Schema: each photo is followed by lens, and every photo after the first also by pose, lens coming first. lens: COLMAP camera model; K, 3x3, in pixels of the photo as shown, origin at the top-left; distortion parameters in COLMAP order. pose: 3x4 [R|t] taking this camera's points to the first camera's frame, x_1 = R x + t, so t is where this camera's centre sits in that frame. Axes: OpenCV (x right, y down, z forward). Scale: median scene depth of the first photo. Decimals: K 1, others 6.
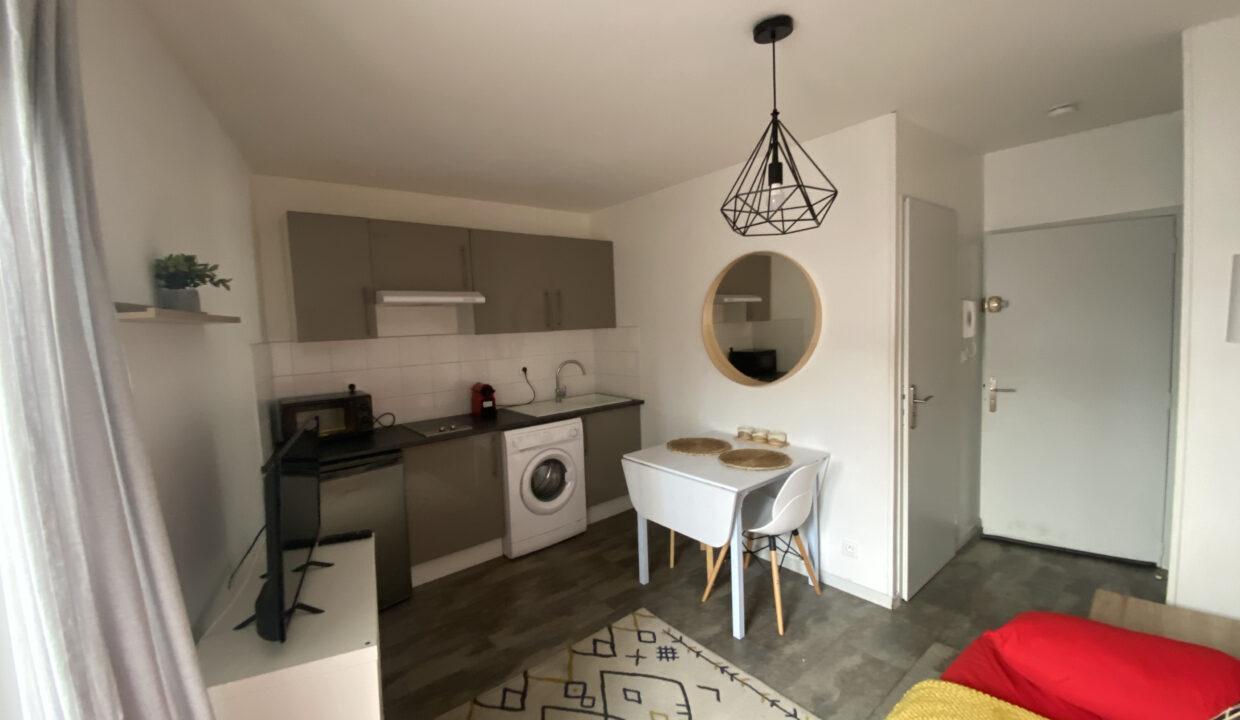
lens RADIAL K [[499.0, 0, 619.5], [0, 499.0, 366.1], [0, 0, 1]] dist [0.038836, -0.033603]
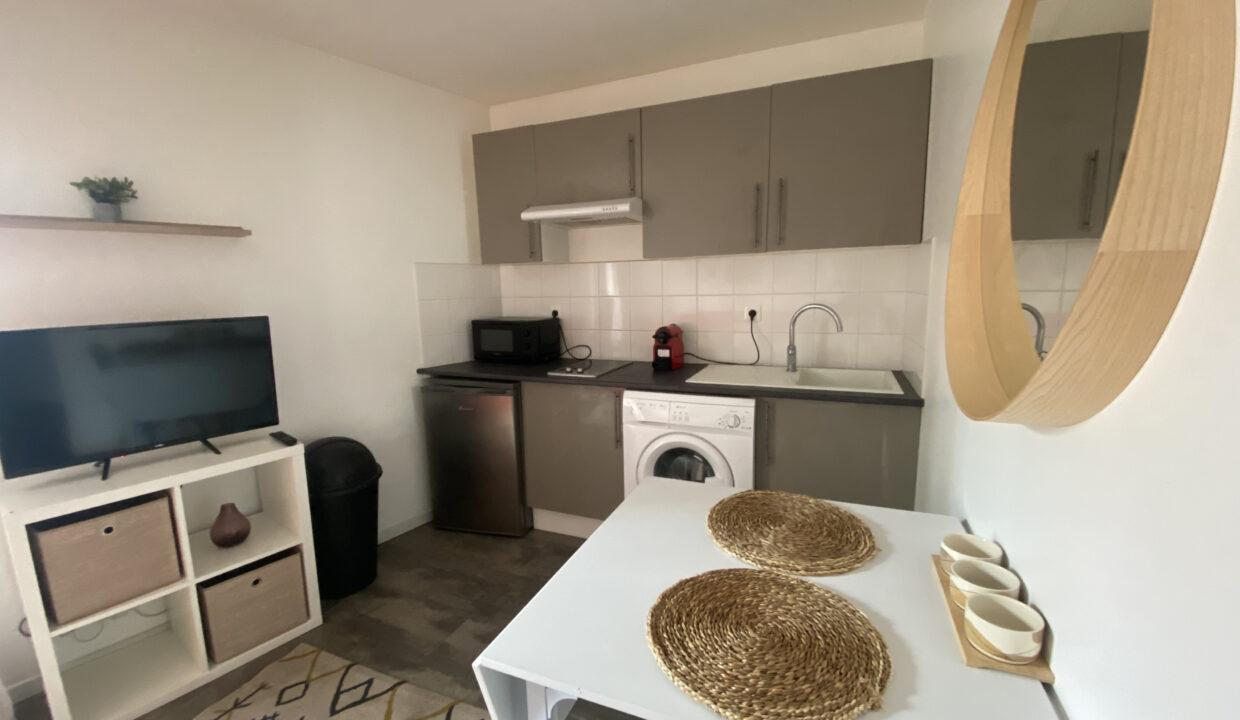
lens RADIAL K [[499.0, 0, 619.5], [0, 499.0, 366.1], [0, 0, 1]] dist [0.038836, -0.033603]
pose [[0.466036, 0.170464, -0.868189, 0.374608], [-0.075737, 0.985349, 0.152813, -0.014414], [0.881518, -0.005462, 0.472118, 0.615766]]
